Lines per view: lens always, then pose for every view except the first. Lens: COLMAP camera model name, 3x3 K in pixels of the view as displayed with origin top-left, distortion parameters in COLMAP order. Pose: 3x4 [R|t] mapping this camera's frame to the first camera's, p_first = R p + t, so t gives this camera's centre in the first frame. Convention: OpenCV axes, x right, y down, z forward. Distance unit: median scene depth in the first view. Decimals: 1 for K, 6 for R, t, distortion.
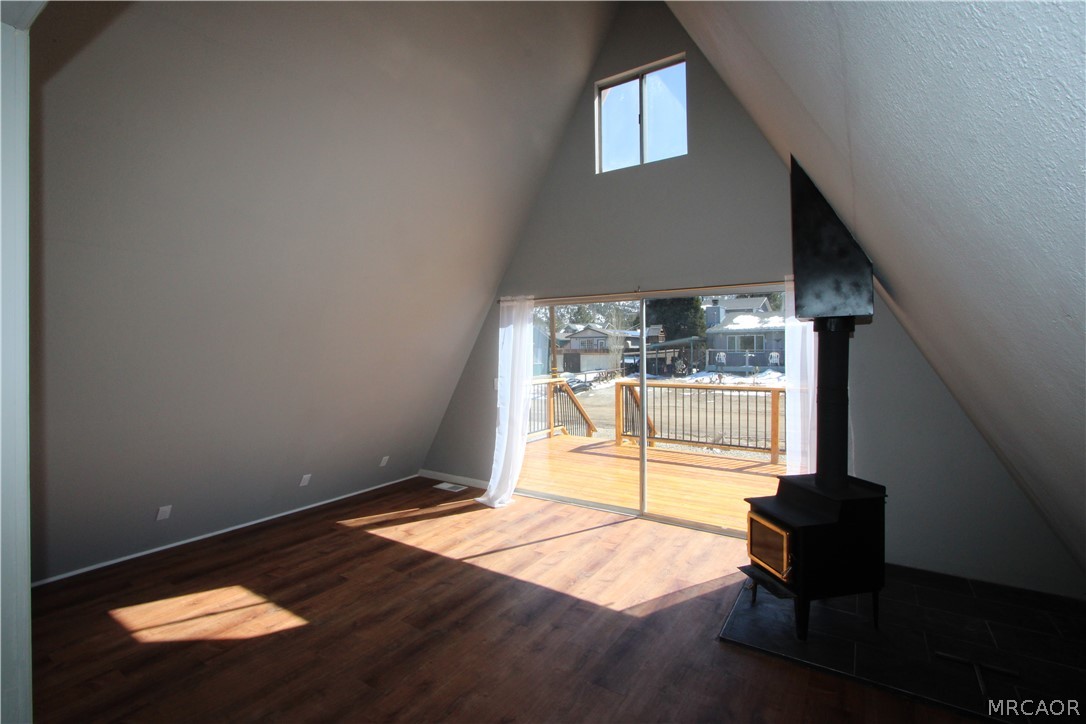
lens RADIAL K [[481.8, 0, 539.9], [0, 481.8, 342.2], [0, 0, 1]] dist [-0.014684, 0.000056]
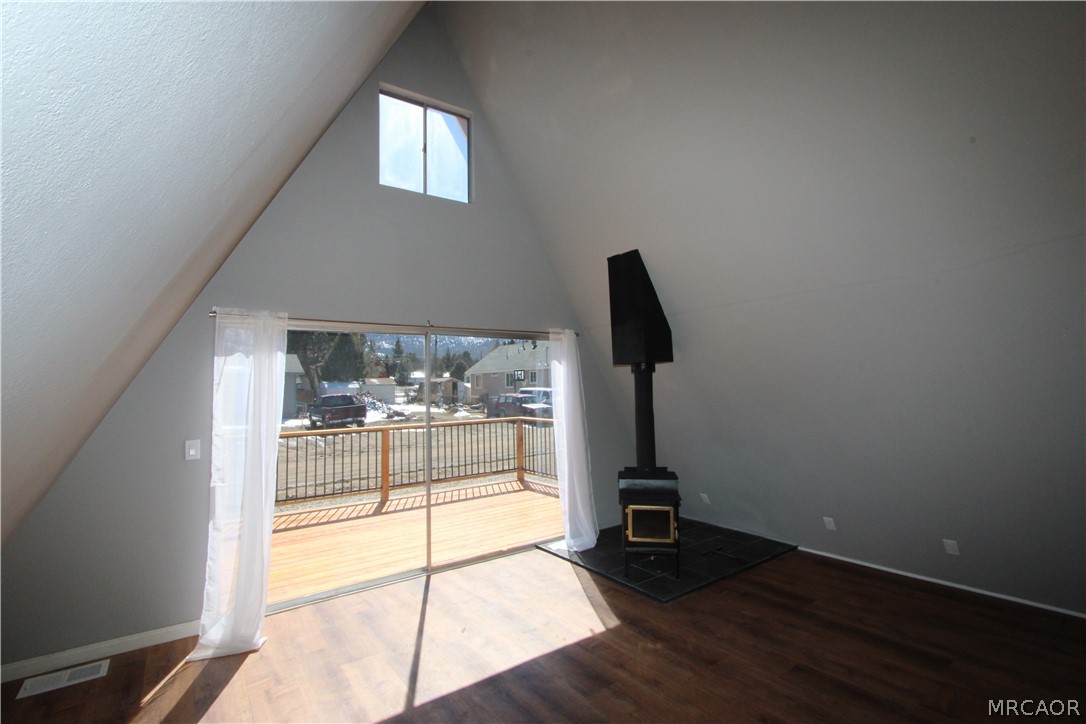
lens RADIAL K [[481.8, 0, 539.9], [0, 481.8, 342.2], [0, 0, 1]] dist [-0.014684, 0.000056]
pose [[0.376640, 0.079351, 0.922955, -0.577569], [0.007509, 0.996030, -0.088698, 0.012434], [-0.926329, 0.040338, 0.374549, 0.447312]]
